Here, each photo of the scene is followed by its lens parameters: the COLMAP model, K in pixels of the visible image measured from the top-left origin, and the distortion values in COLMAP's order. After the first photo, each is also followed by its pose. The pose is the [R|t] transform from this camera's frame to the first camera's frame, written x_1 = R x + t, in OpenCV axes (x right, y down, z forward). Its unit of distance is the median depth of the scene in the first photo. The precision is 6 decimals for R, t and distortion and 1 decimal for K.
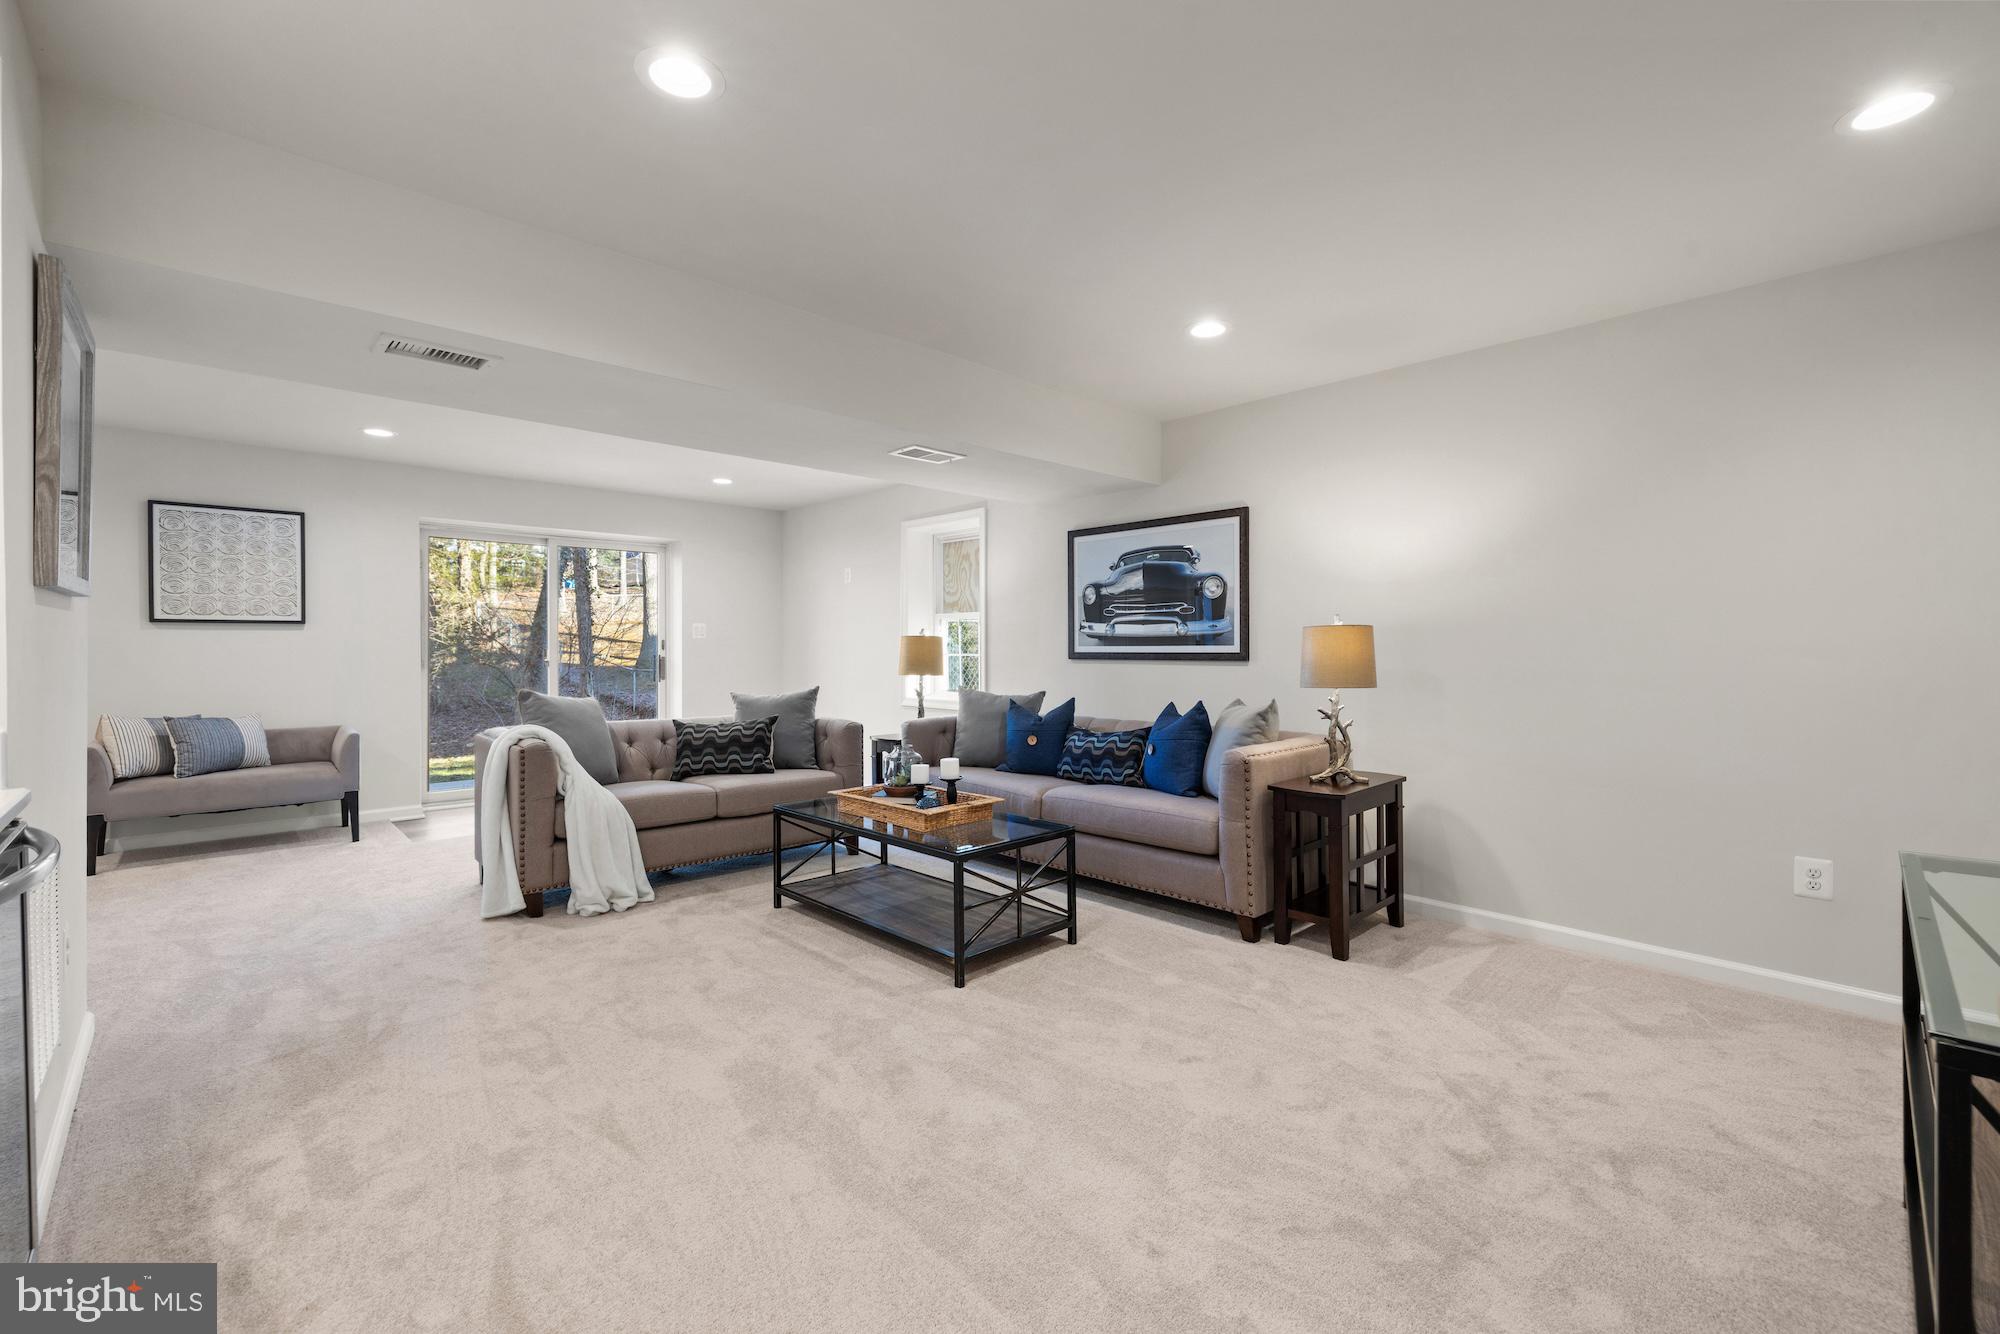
lens RADIAL K [[844.5, 0, 996.9], [0, 844.5, 650.0], [0, 0, 1]] dist [0.000111, -0.000143]
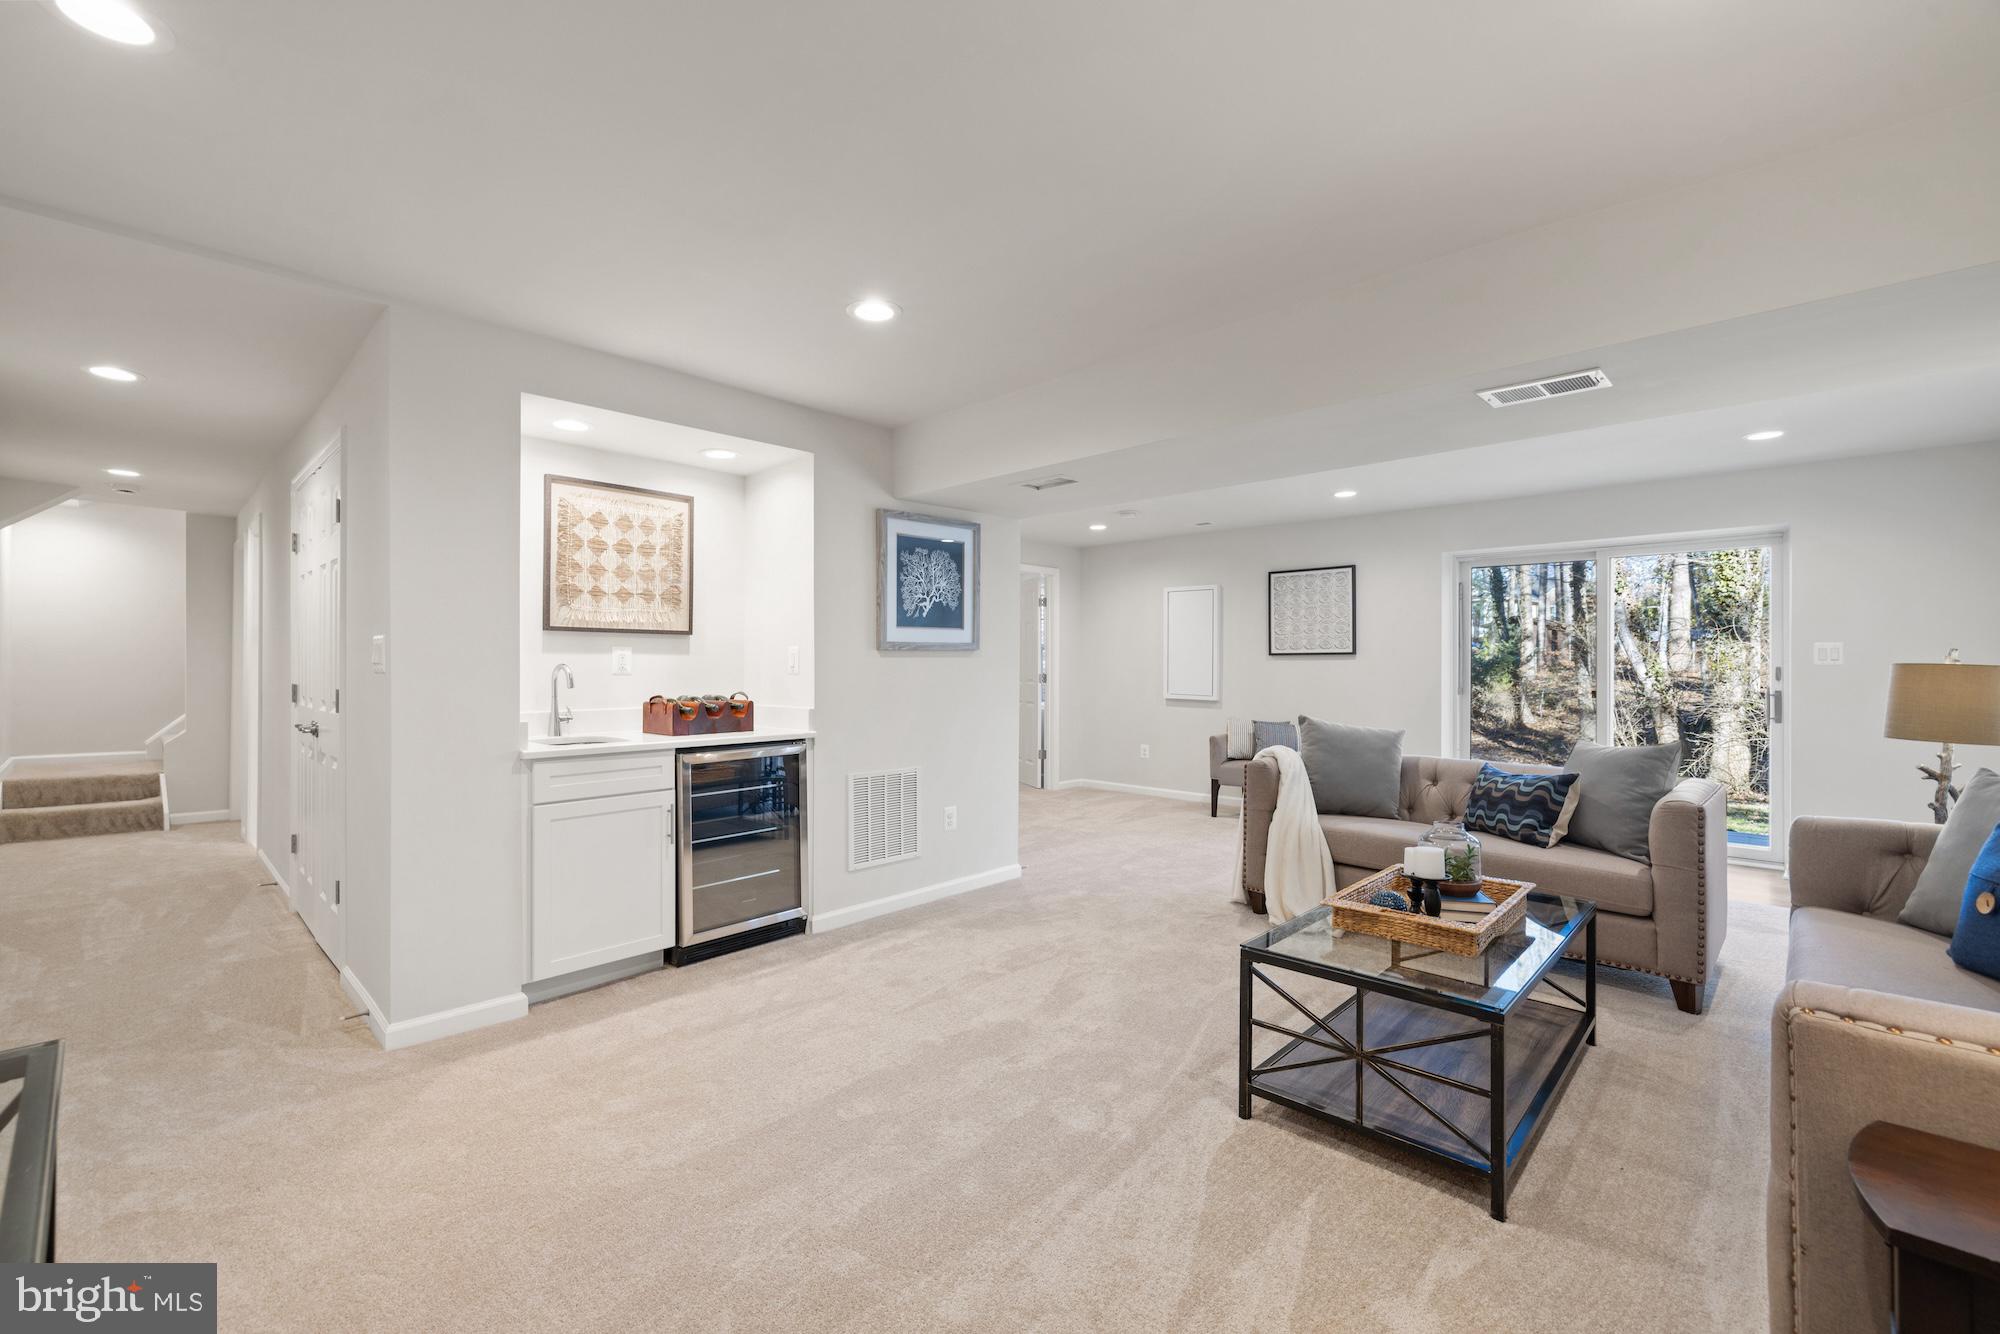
lens RADIAL K [[843.6, 0, 956.4], [0, 843.6, 667.3], [0, 0, 1]] dist [0.001092, 0.000043]
pose [[0.017178, 0.002602, -0.999849, 0.606405], [-0.004735, 0.999986, 0.002521, -0.018639], [0.999841, 0.004691, 0.017190, 0.586996]]
